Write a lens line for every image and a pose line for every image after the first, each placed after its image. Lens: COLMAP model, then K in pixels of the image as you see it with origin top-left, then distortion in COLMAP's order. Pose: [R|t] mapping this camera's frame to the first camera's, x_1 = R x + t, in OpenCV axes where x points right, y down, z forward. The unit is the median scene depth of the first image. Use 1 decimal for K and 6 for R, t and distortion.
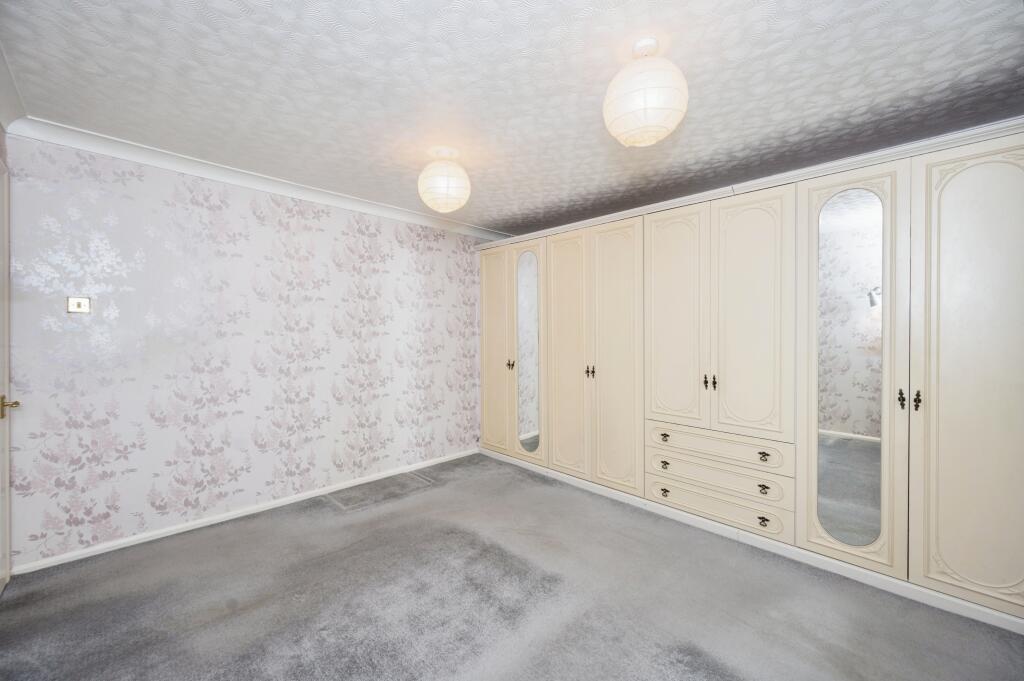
lens RADIAL K [[402.1, 0, 512.9], [0, 402.1, 339.4], [0, 0, 1]] dist [-0.000344, -0.000144]
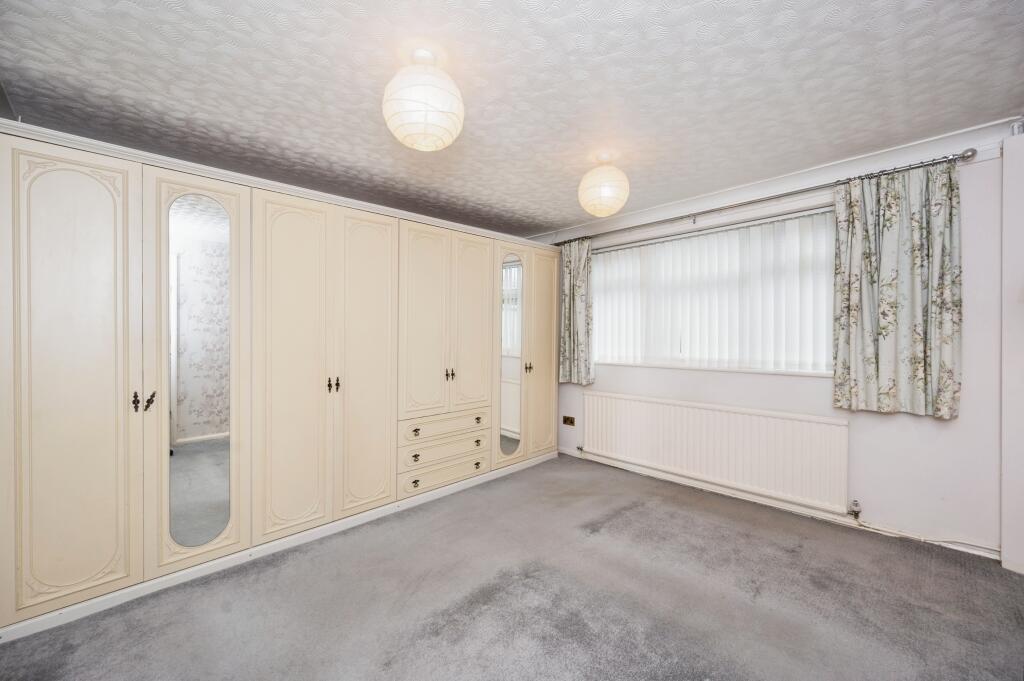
lens RADIAL K [[415.1, 0, 511.3], [0, 415.1, 335.8], [0, 0, 1]] dist [-0.000054, 0.000072]
pose [[-0.010660, -0.003999, 0.999935, -0.357944], [0.020262, 0.999786, 0.004214, -0.007066], [-0.999738, 0.020305, -0.010577, 0.364300]]
